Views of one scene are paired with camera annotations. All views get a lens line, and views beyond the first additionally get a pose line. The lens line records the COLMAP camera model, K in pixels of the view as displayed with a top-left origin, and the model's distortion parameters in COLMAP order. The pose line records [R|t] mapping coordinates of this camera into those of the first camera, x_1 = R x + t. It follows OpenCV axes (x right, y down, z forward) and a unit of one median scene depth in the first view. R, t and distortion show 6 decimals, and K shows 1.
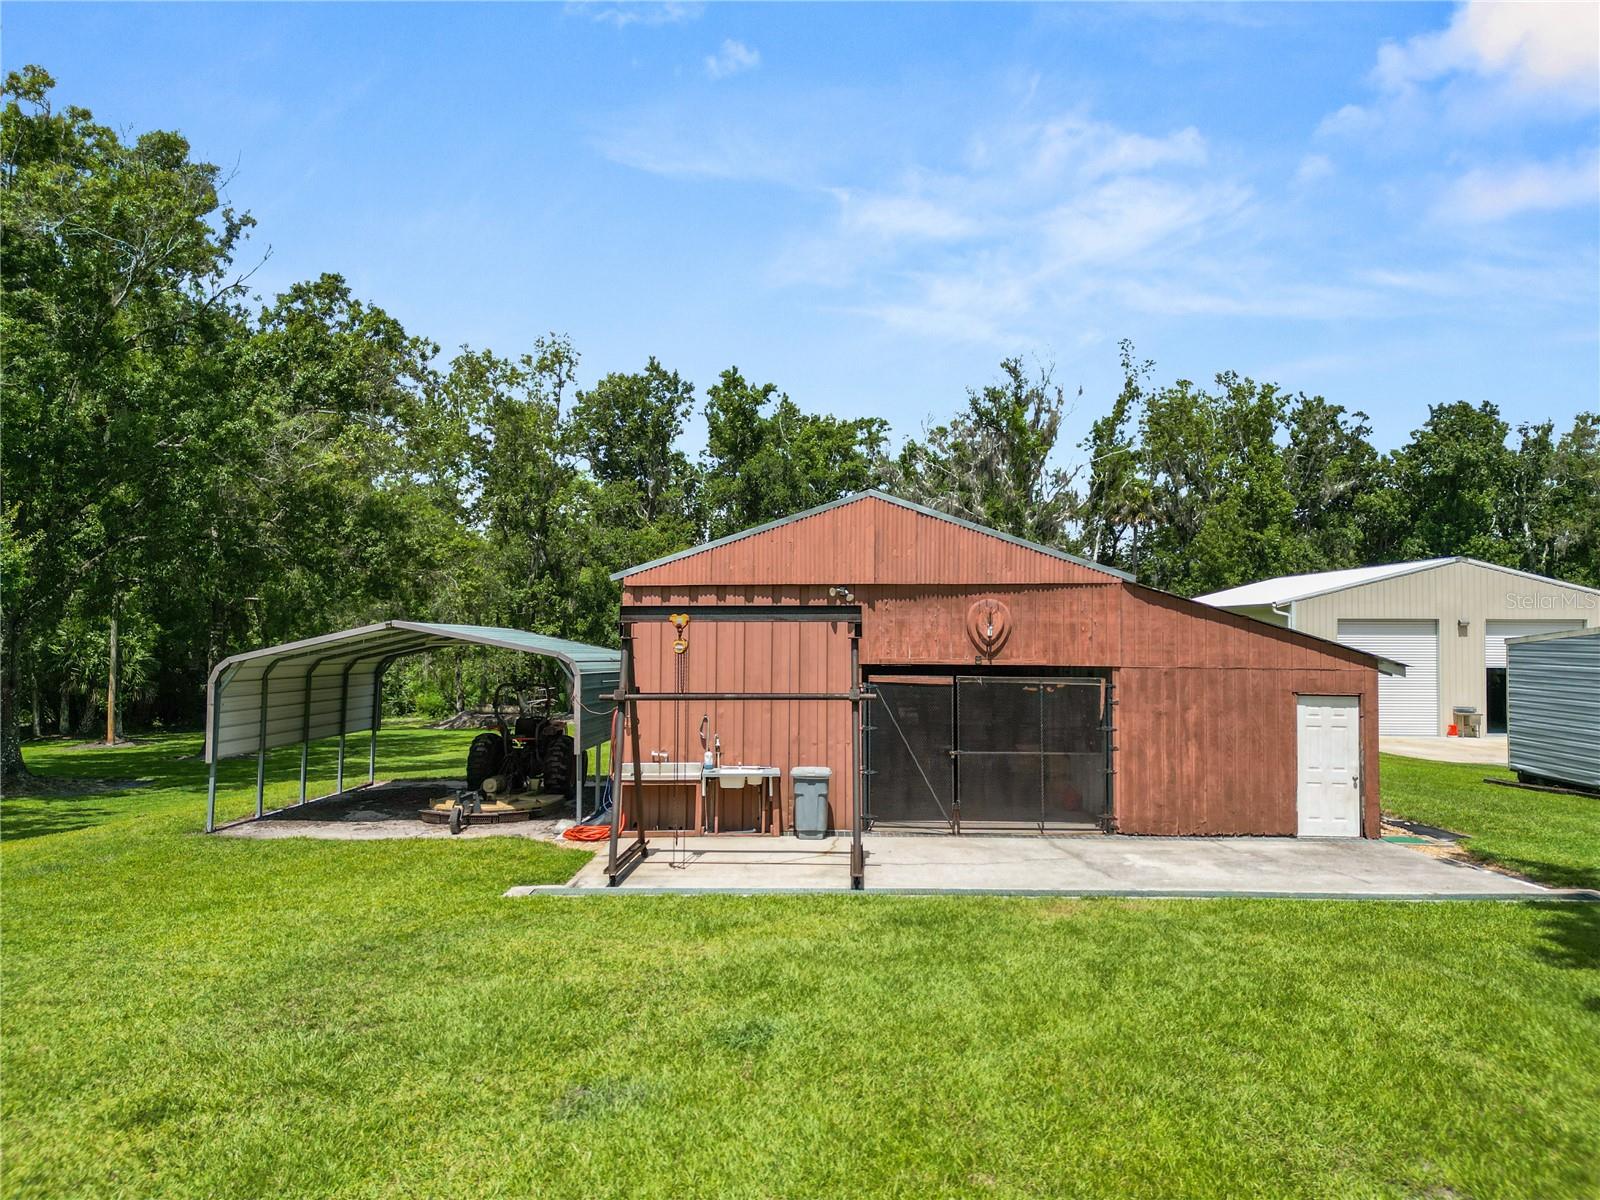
lens RADIAL K [[1132.3, 0, 798.5], [0, 1132.3, 610.4], [0, 0, 1]] dist [0.033846, -0.005458]
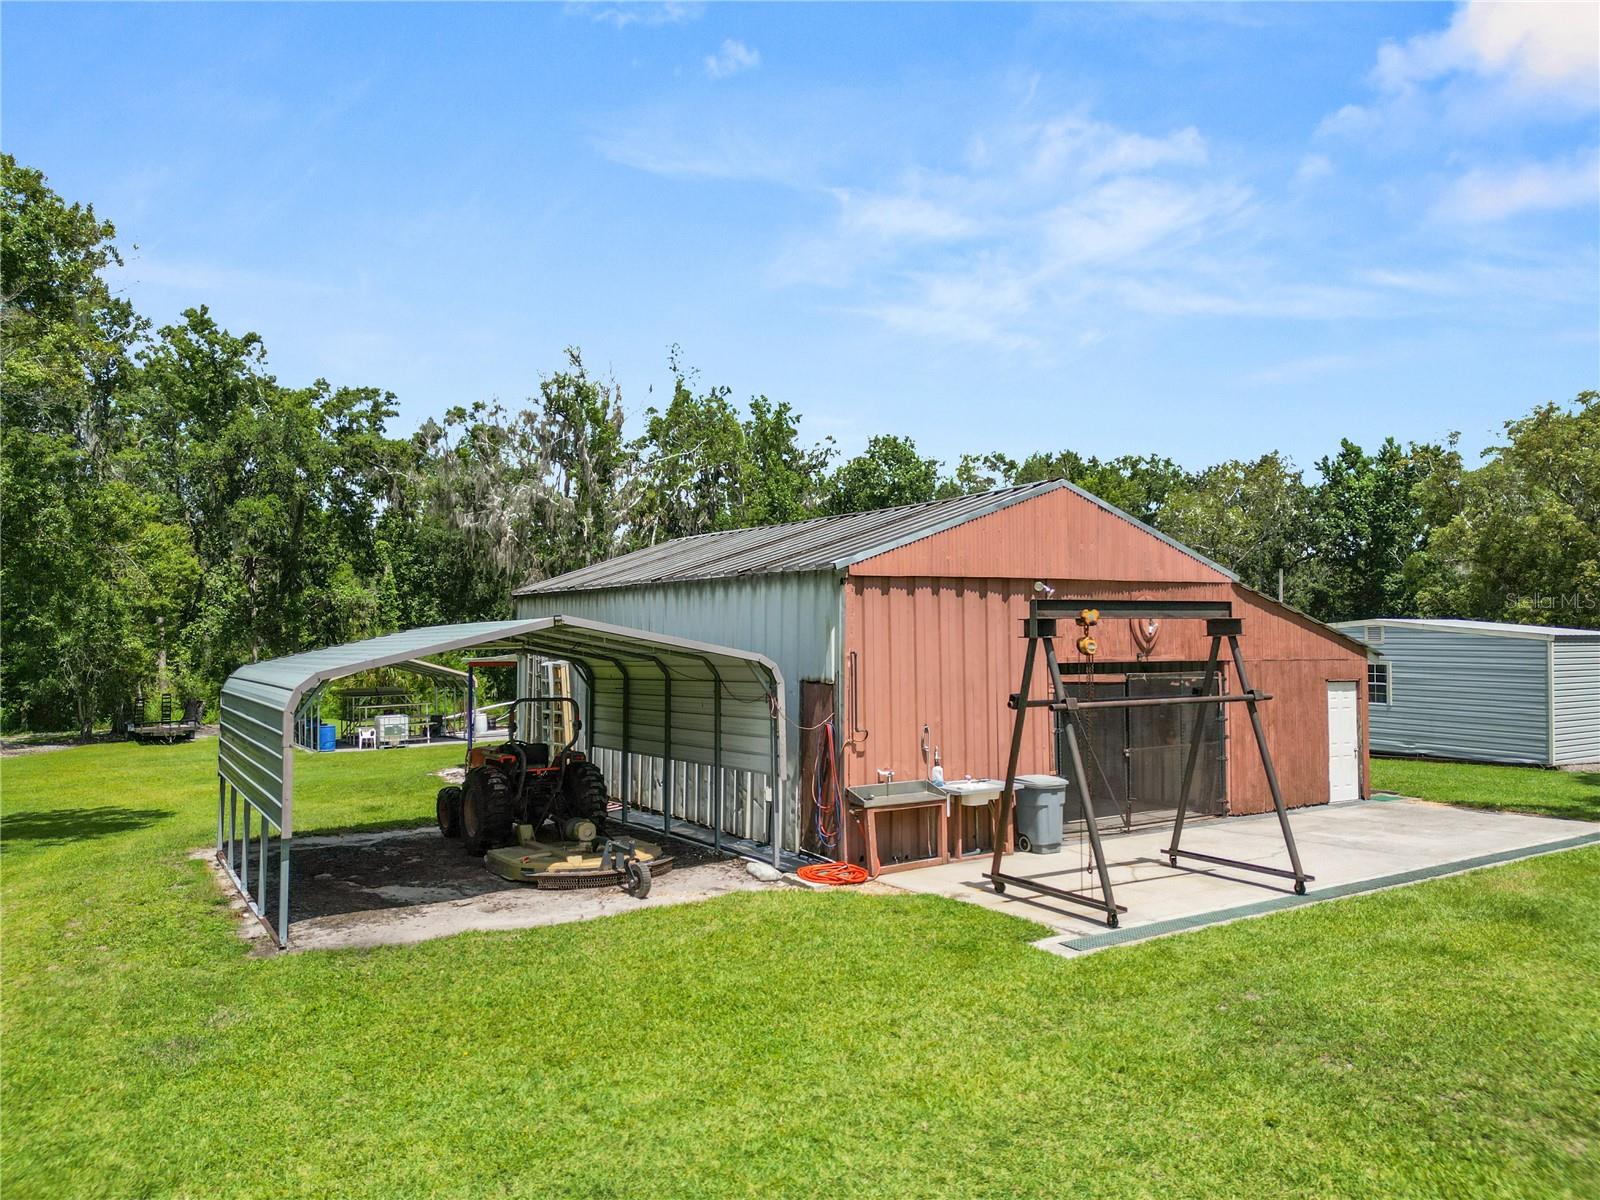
lens RADIAL K [[1132.3, 0, 805.0], [0, 1132.3, 592.4], [0, 0, 1]] dist [0.033846, -0.005458]
pose [[0.826202, 0.015105, 0.563171, -0.660097], [-0.007361, 0.999845, -0.016018, 0.004616], [-0.563326, 0.009088, 0.826185, 0.327791]]
